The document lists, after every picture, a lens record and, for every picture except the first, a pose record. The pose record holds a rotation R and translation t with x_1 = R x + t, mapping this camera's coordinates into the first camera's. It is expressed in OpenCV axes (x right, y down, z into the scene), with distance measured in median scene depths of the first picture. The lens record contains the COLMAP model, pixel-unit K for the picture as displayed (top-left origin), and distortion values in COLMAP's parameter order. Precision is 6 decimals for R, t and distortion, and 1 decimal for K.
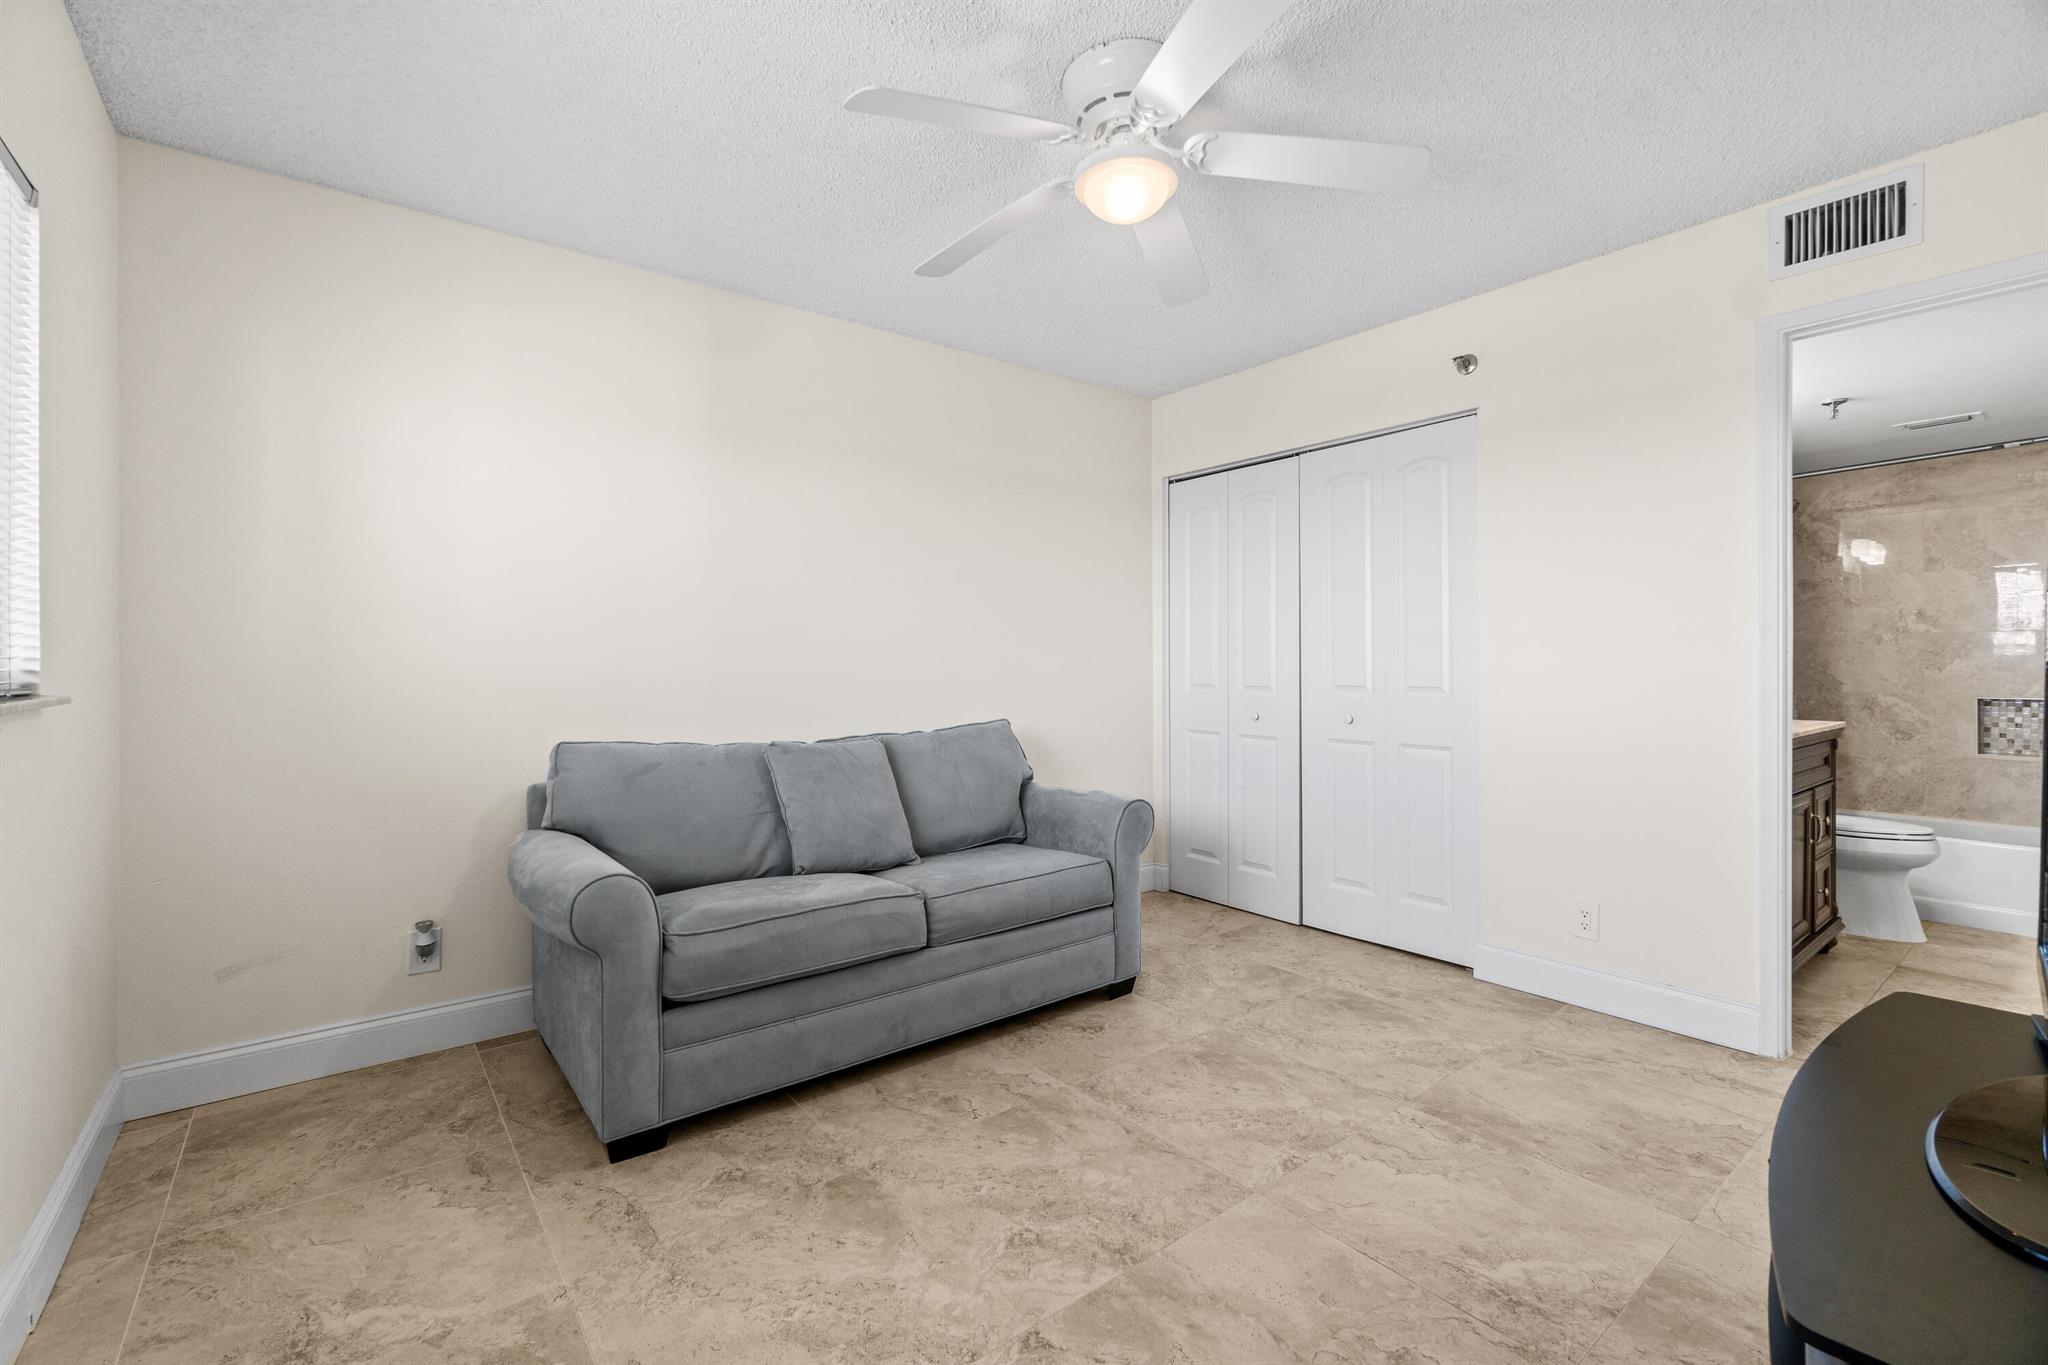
lens RADIAL K [[884.6, 0, 1026.9], [0, 884.6, 671.4], [0, 0, 1]] dist [0.000781, 0.000166]
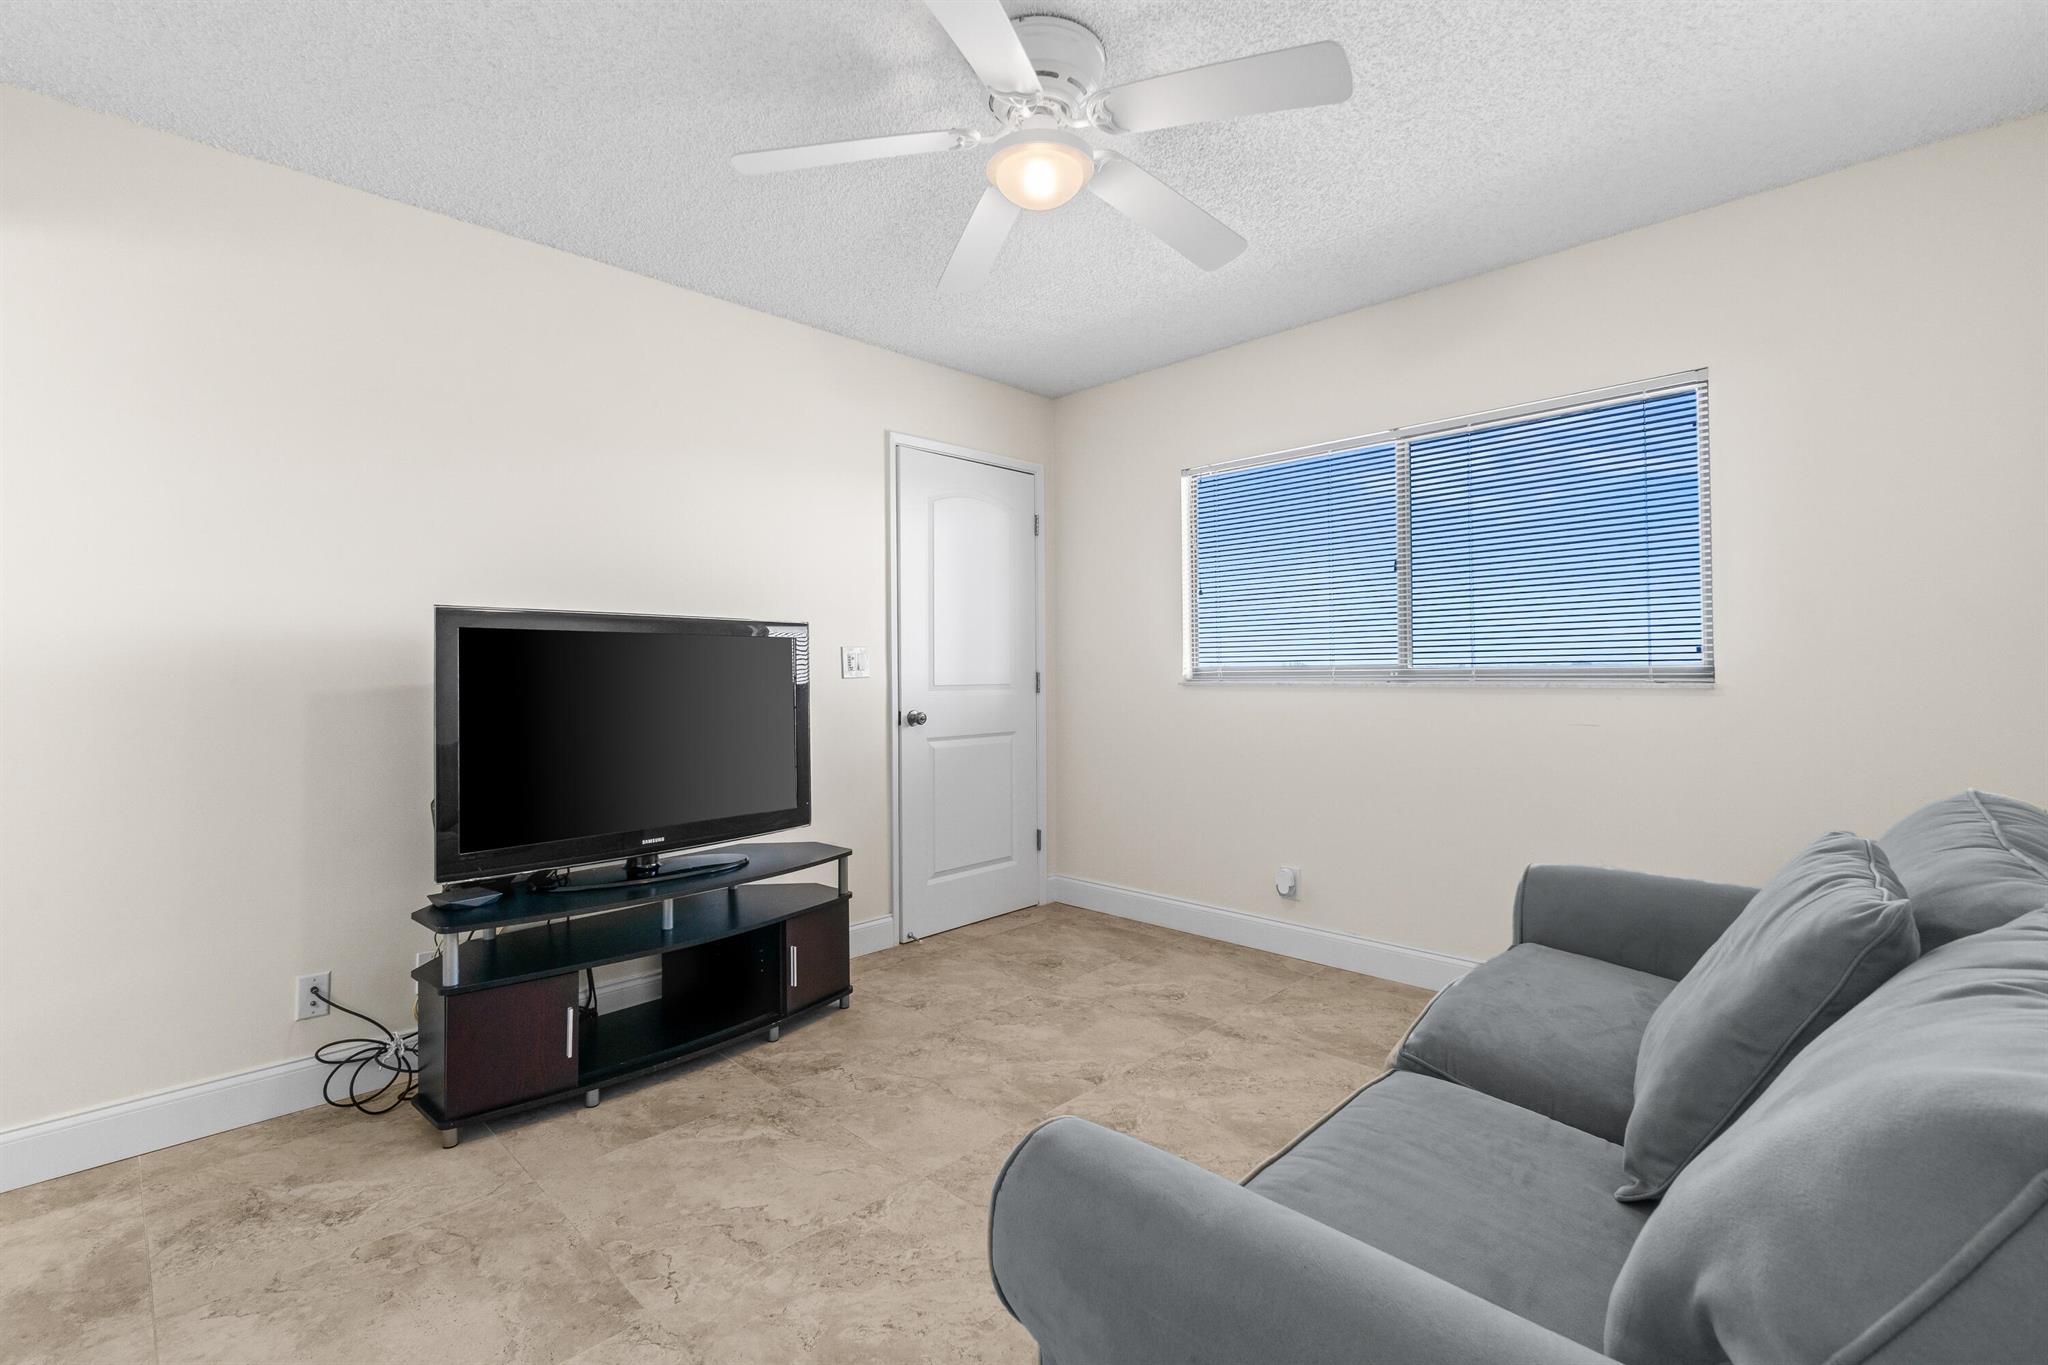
lens RADIAL K [[884.6, 0, 1020.7], [0, 884.6, 675.1], [0, 0, 1]] dist [0.000781, 0.000166]
pose [[-0.992675, 0.005792, -0.120680, 0.294333], [0.004224, 0.999903, 0.013246, -0.015924], [0.120745, 0.012639, -0.992603, 2.245708]]
